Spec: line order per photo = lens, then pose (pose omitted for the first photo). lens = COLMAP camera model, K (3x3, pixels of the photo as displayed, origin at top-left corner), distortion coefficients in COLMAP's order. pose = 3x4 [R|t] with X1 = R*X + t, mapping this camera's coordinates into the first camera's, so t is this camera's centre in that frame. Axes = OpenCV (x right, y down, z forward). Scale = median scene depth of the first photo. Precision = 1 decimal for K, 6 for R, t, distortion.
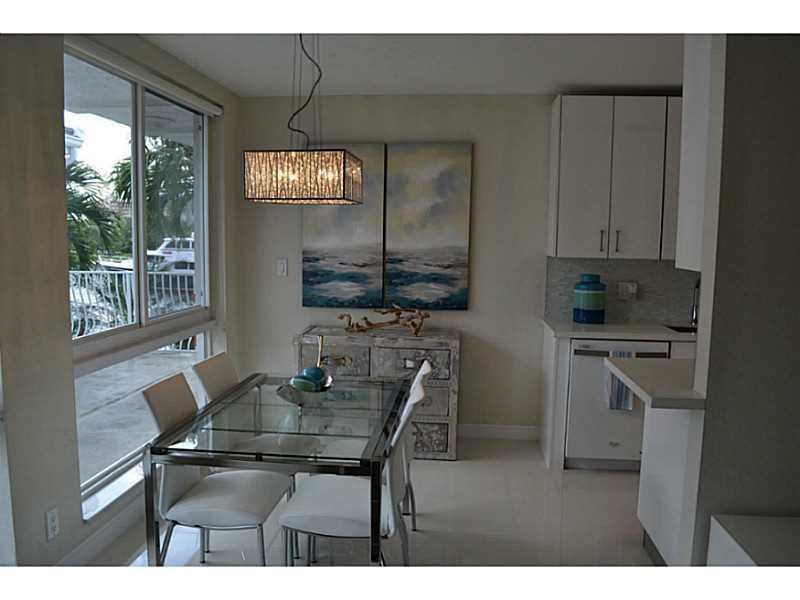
lens RADIAL K [[643.0, 0, 401.2], [0, 643.0, 303.5], [0, 0, 1]] dist [-0.069354, -0.001503]
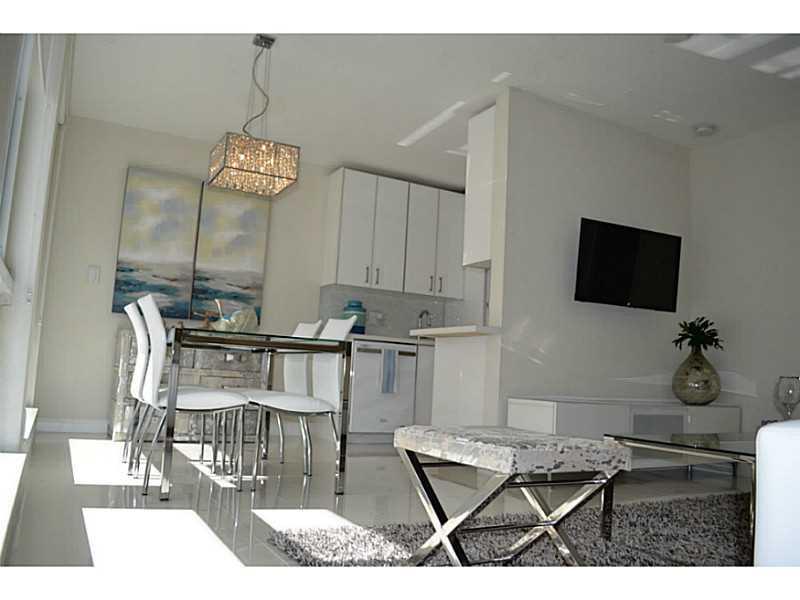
lens RADIAL K [[643.0, 0, 398.0], [0, 643.0, 303.4], [0, 0, 1]] dist [-0.069354, -0.001503]
pose [[0.825506, 0.091159, 0.556983, -0.364693], [0.015934, 0.982712, -0.184452, 0.201152], [-0.564168, 0.161141, 0.809783, -0.136518]]
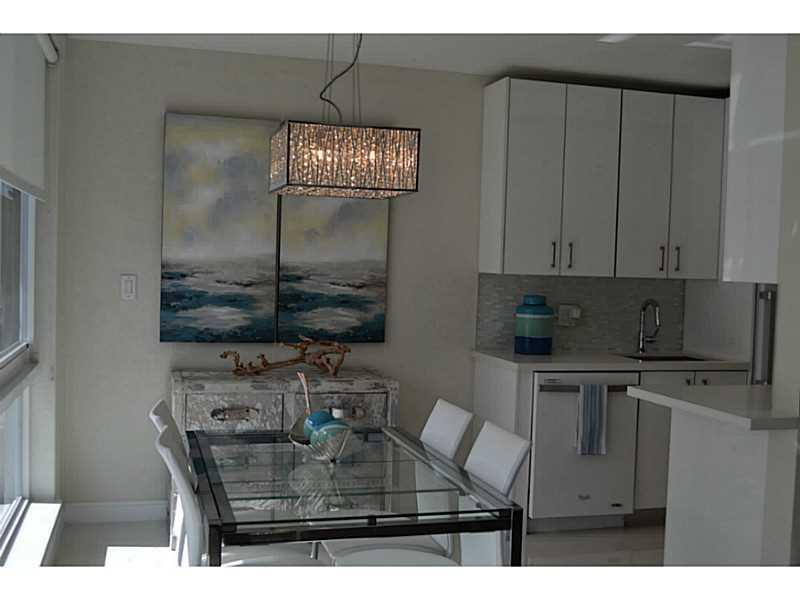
lens RADIAL K [[892.2, 0, 400.9], [0, 892.2, 300.8], [0, 0, 1]] dist [-0.037097, 0.000000]
pose [[0.930872, -0.004974, 0.365312, -0.274766], [0.021122, 0.998968, -0.040221, 0.004211], [-0.364734, 0.045157, 0.930016, -0.009413]]
